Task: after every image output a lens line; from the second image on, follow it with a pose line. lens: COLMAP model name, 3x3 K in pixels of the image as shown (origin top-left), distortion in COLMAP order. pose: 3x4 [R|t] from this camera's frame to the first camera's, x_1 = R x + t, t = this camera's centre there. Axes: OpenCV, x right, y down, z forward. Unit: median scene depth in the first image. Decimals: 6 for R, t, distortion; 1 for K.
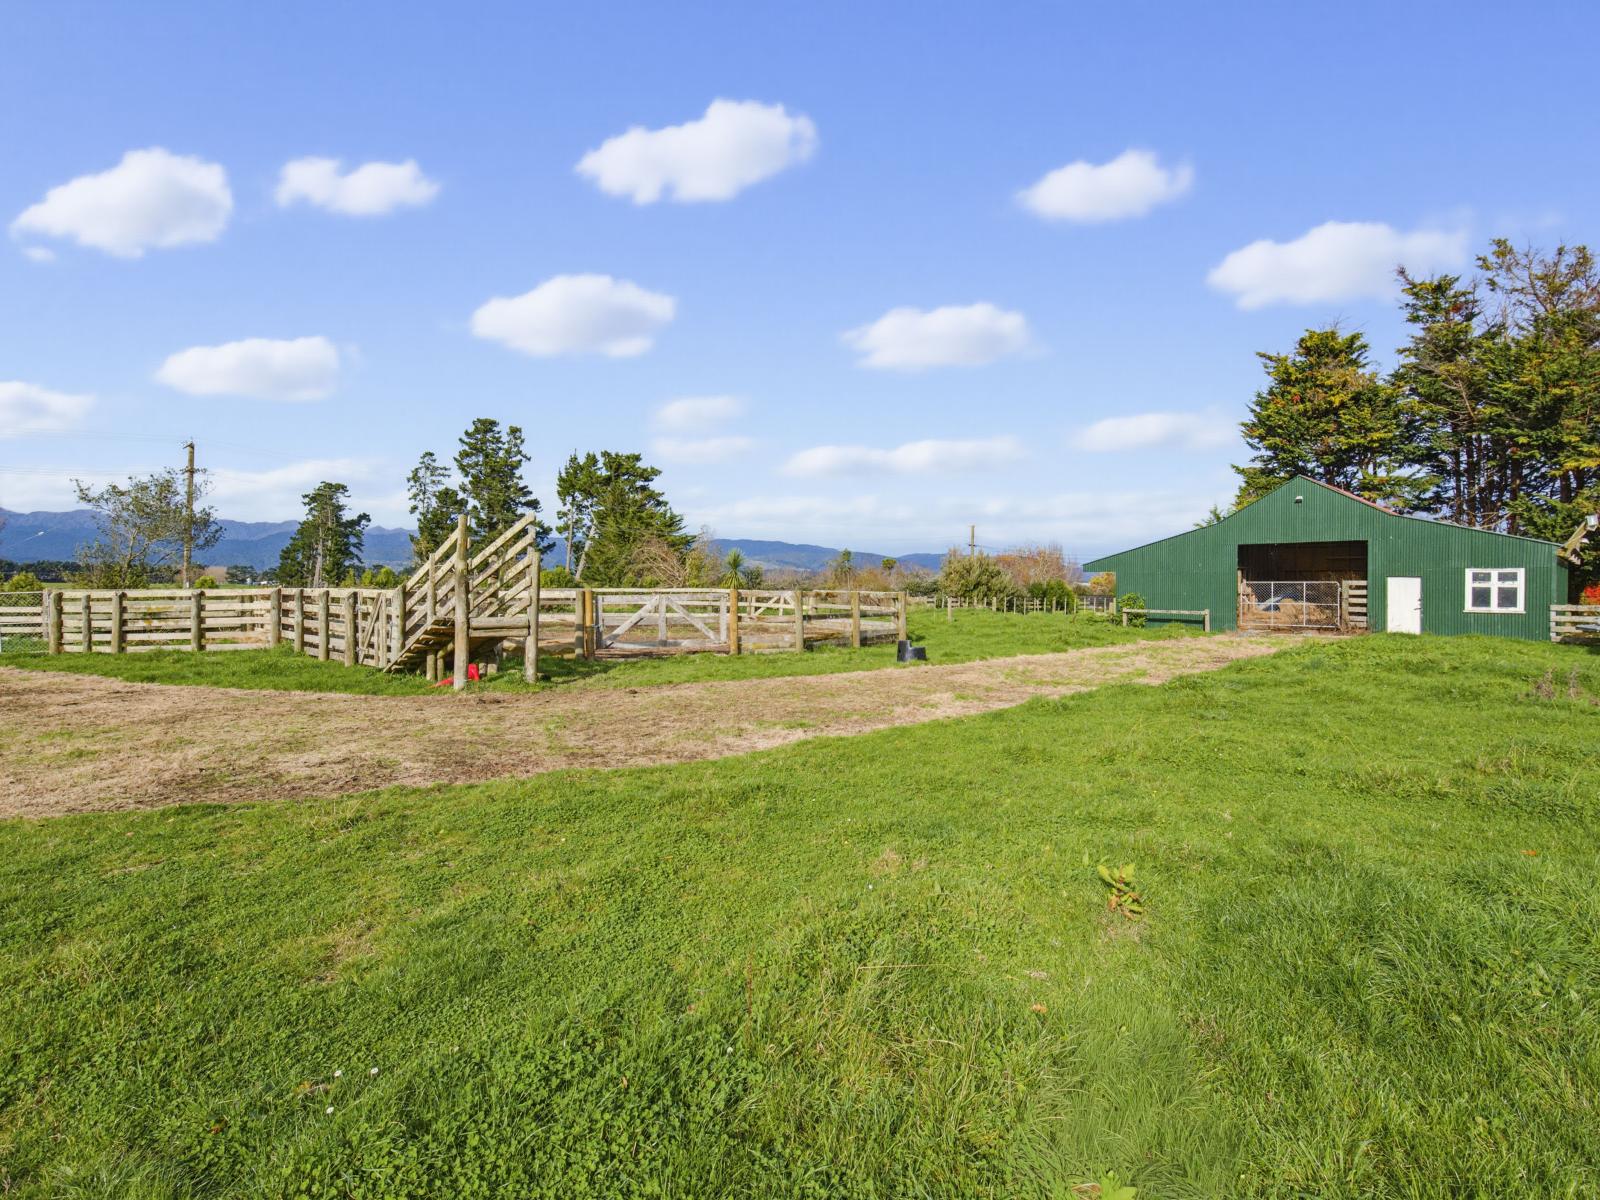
lens RADIAL K [[815.7, 0, 805.1], [0, 815.7, 593.6], [0, 0, 1]] dist [0.001339, -0.000528]
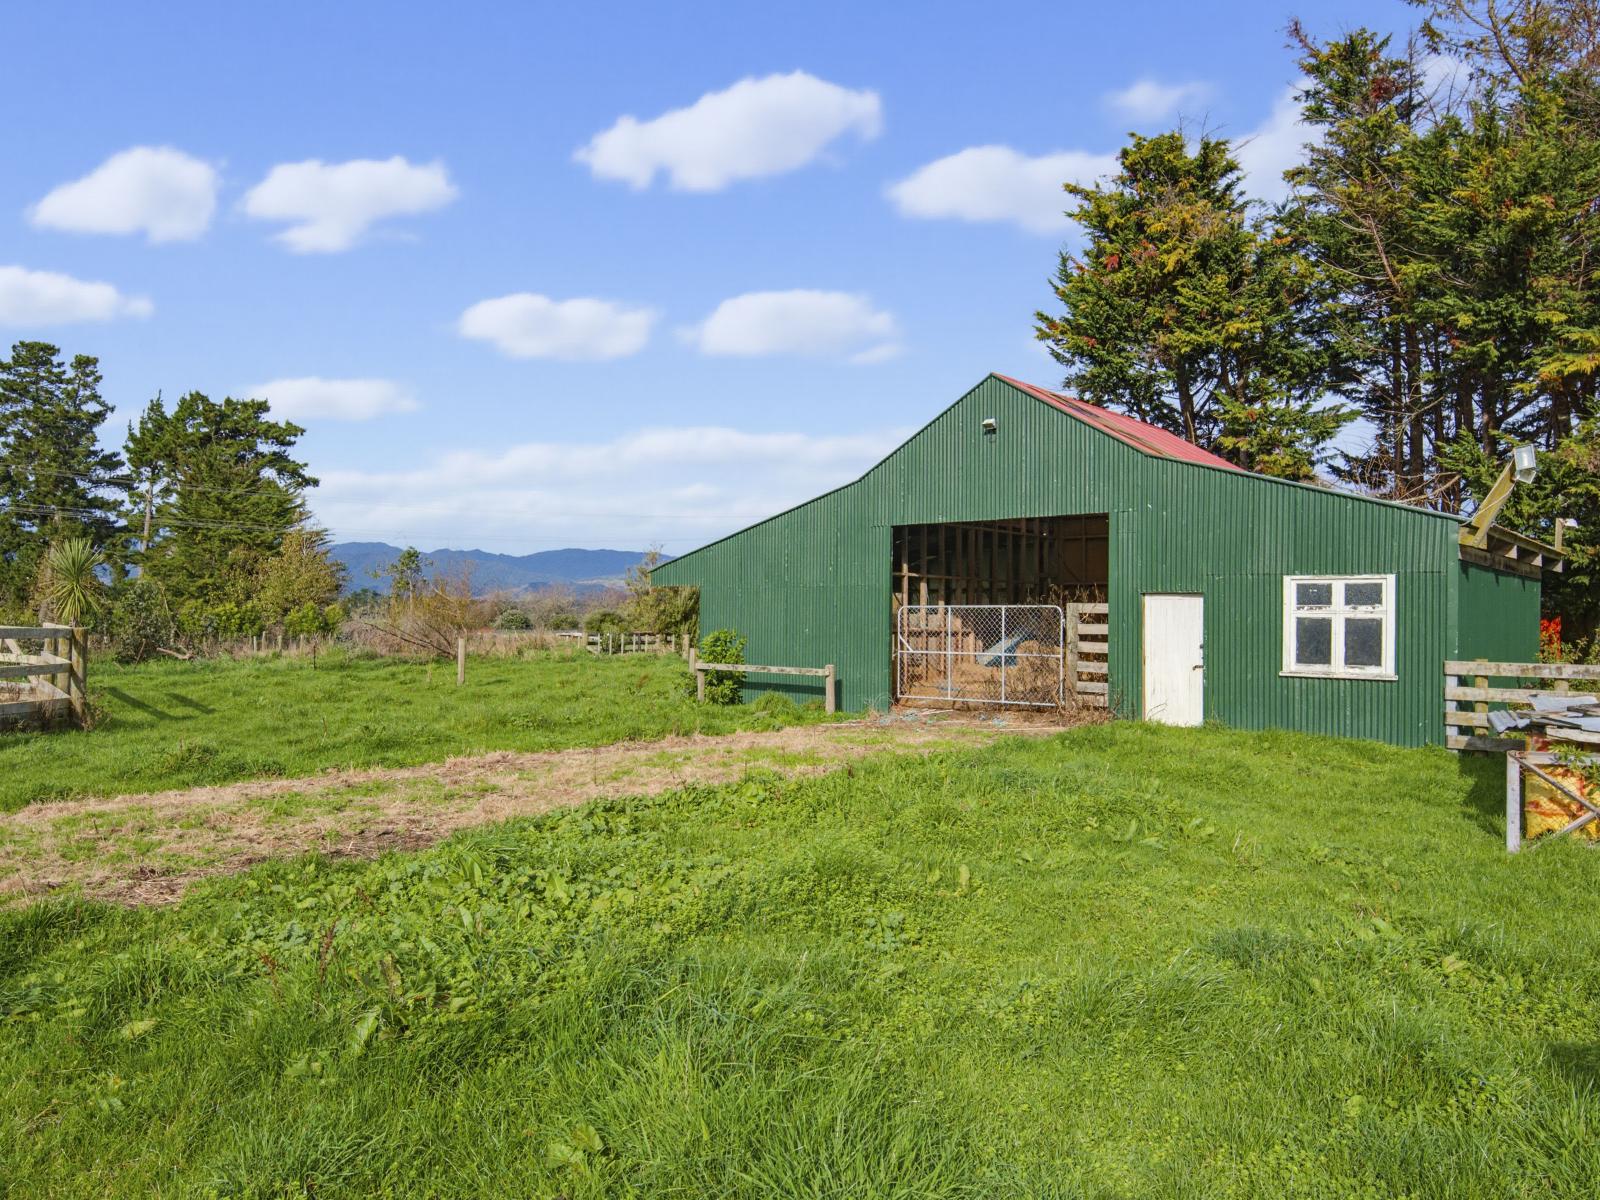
lens RADIAL K [[1159.6, 0, 797.1], [0, 1159.6, 604.1], [0, 0, 1]] dist [-0.005906, -0.000818]
pose [[0.996411, 0.005611, 0.084465, 0.418440], [-0.003817, 0.999764, -0.021384, -0.001166], [-0.084565, 0.020985, 0.996197, 0.342084]]
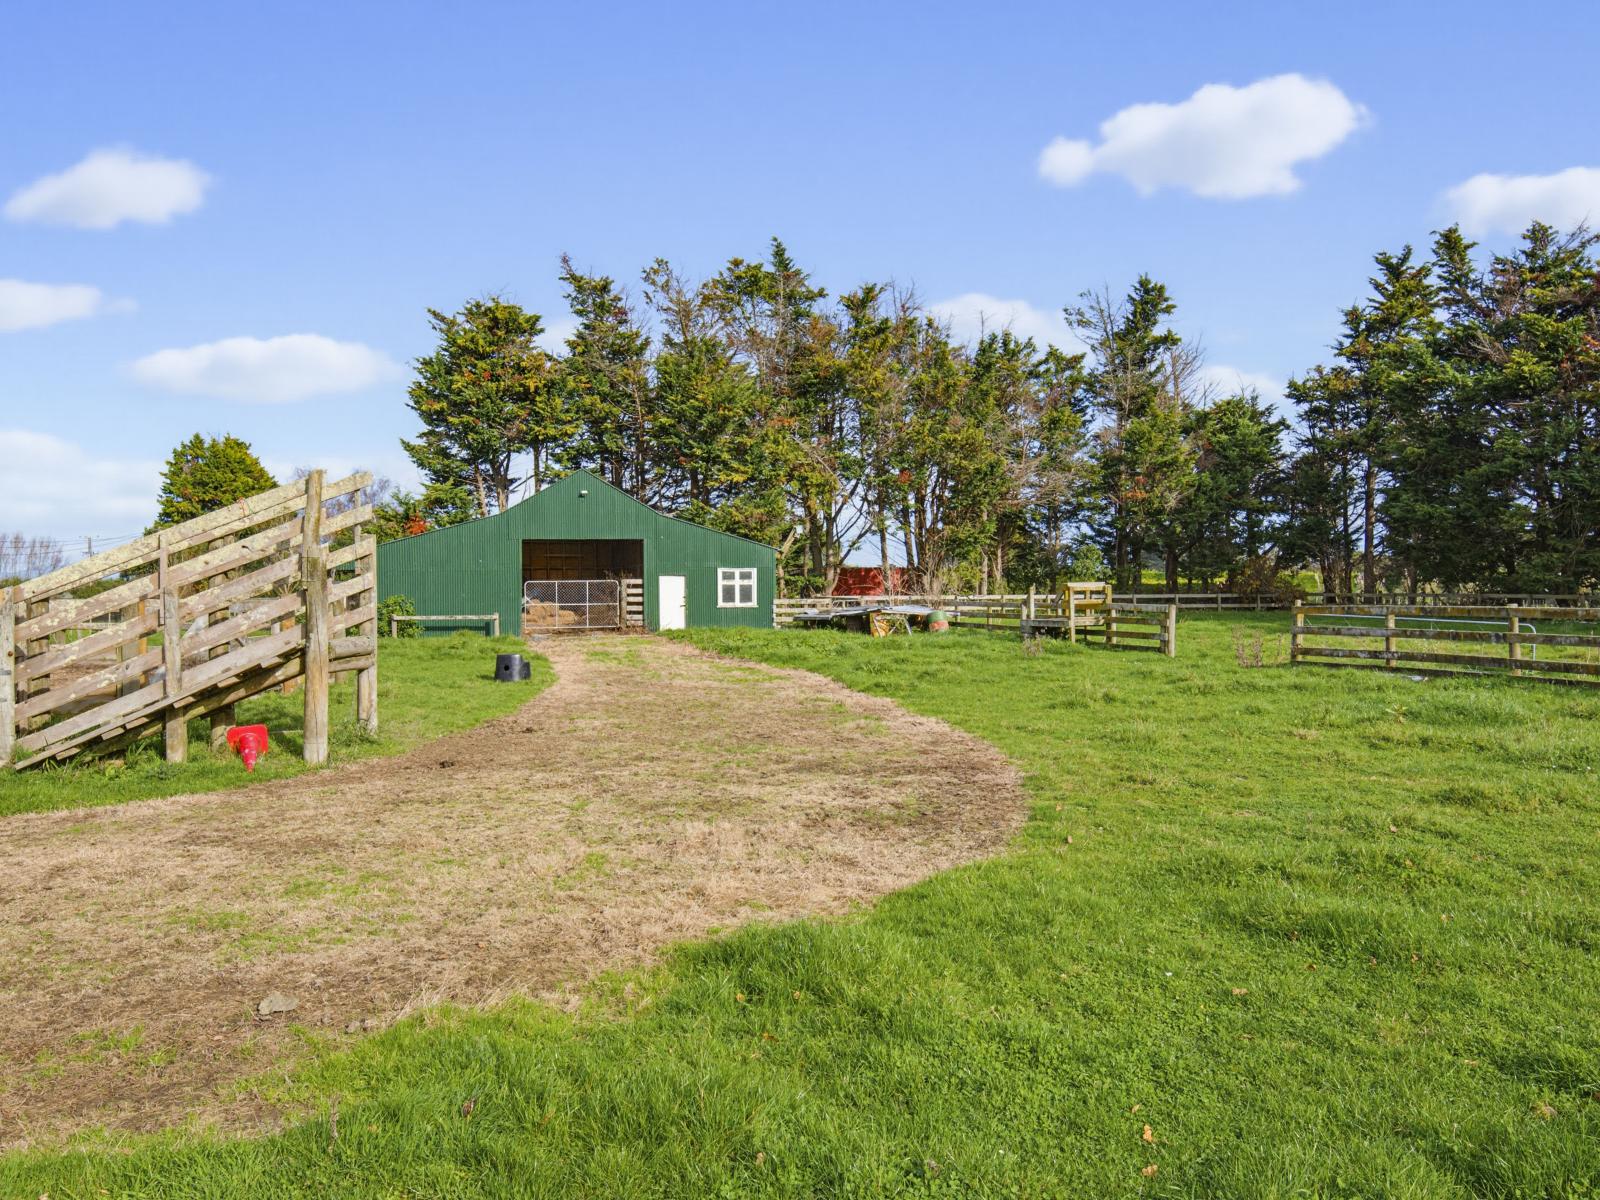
lens RADIAL K [[1159.6, 0, 797.1], [0, 1159.6, 604.1], [0, 0, 1]] dist [-0.005906, -0.000818]
pose [[0.465888, -0.021714, 0.884577, -0.445086], [0.017345, 0.999731, 0.015406, -0.003746], [-0.884674, 0.008165, 0.466139, 0.145381]]
